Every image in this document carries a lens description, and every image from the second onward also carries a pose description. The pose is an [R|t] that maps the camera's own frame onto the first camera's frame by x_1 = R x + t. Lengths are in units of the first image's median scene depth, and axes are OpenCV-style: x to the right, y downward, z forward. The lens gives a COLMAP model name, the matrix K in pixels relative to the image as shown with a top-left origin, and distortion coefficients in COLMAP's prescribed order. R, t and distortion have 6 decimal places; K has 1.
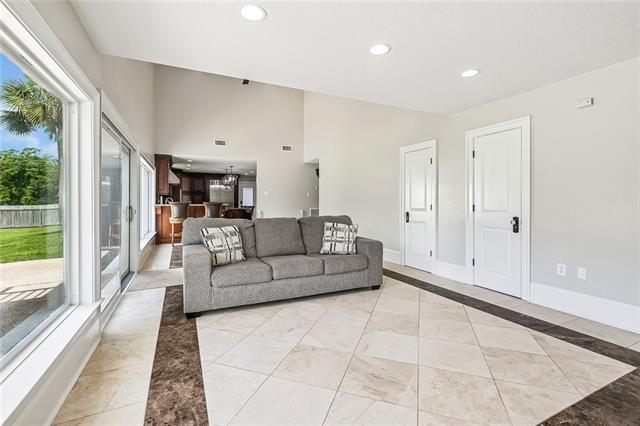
lens RADIAL K [[291.8, 0, 318.7], [0, 291.8, 209.4], [0, 0, 1]] dist [0.001115, -0.000325]
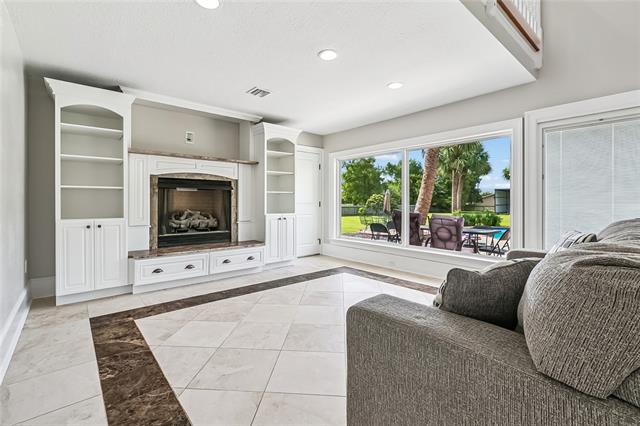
lens RADIAL K [[291.8, 0, 316.8], [0, 291.8, 197.0], [0, 0, 1]] dist [0.001115, -0.000325]
pose [[-0.967019, -0.004722, -0.254662, 0.530380], [-0.006782, 0.999951, 0.007214, -0.018161], [0.254616, 0.008703, -0.967003, 2.047652]]
